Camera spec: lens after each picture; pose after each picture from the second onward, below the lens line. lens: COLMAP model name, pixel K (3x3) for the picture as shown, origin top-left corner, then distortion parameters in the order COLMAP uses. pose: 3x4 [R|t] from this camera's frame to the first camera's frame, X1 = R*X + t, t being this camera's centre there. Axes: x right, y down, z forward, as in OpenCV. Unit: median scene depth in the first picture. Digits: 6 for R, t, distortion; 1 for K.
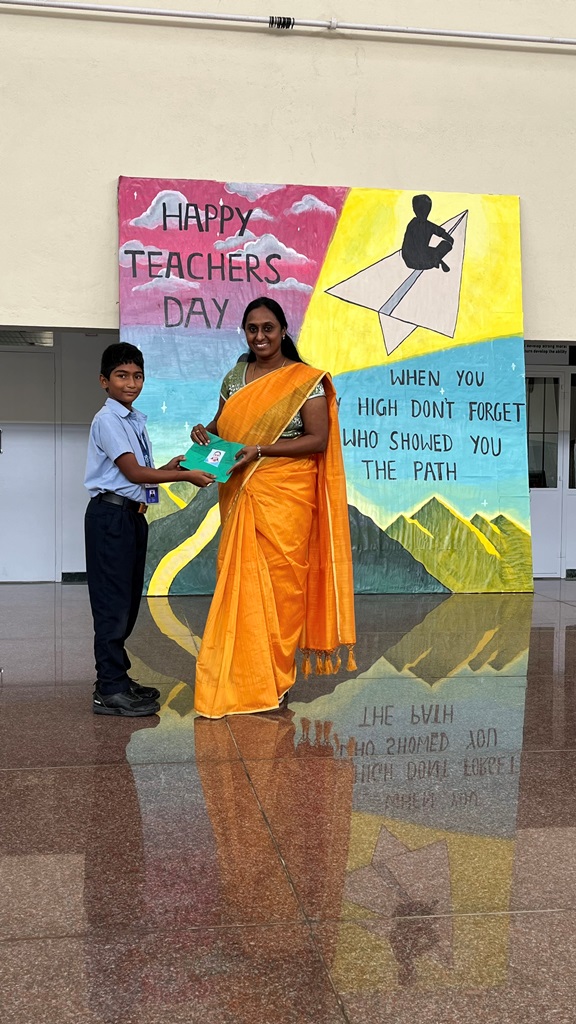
lens RADIAL K [[1058.4, 0, 288.0], [0, 1058.4, 512.0], [0, 0, 1]] dist [0.082819, -0.199788]
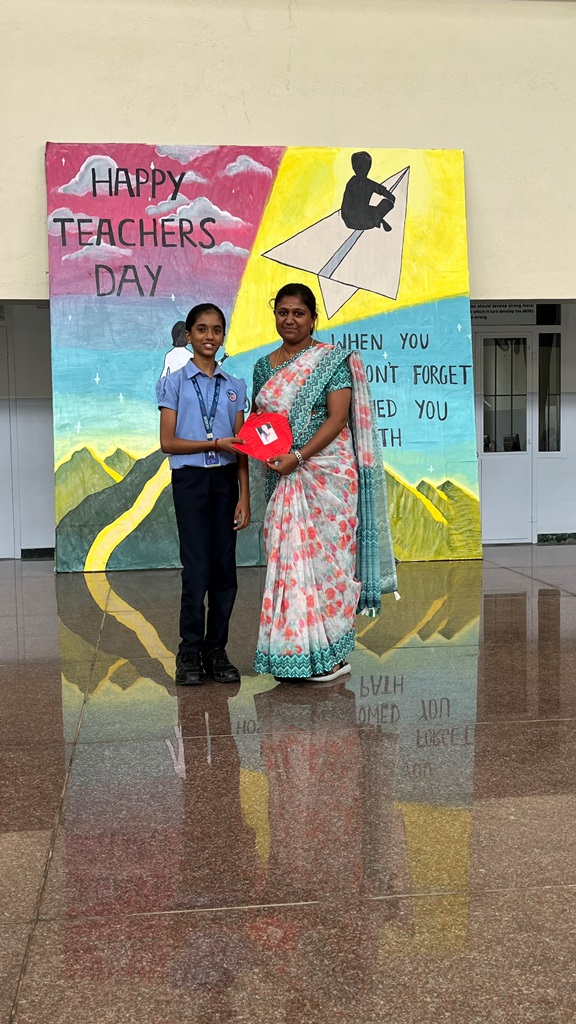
lens RADIAL K [[1058.4, 0, 288.0], [0, 1058.4, 512.0], [0, 0, 1]] dist [0.082819, -0.199788]
pose [[0.999353, -0.022693, -0.027915, 0.080733], [0.023482, 0.999324, 0.028286, 0.000446], [0.027254, -0.028923, 0.999210, 0.021153]]
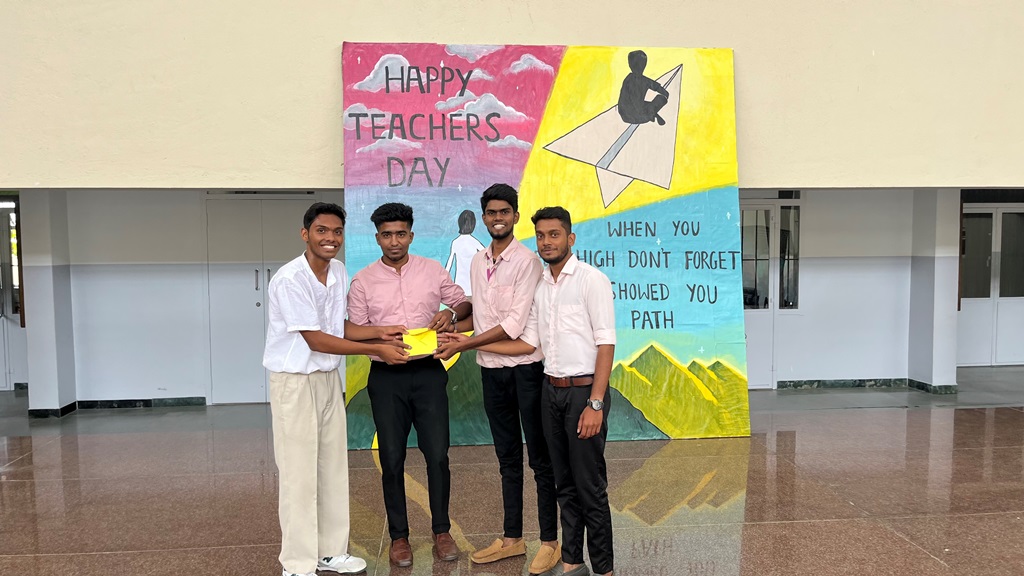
lens RADIAL K [[760.5, 0, 518.8], [0, 760.5, 288.6], [0, 0, 1]] dist [0.075330, -0.133479]
pose [[0.998385, -0.012291, -0.055468, 0.050520], [0.013469, 0.999690, 0.020921, -0.086210], [0.055193, -0.021634, 0.998241, 0.253257]]
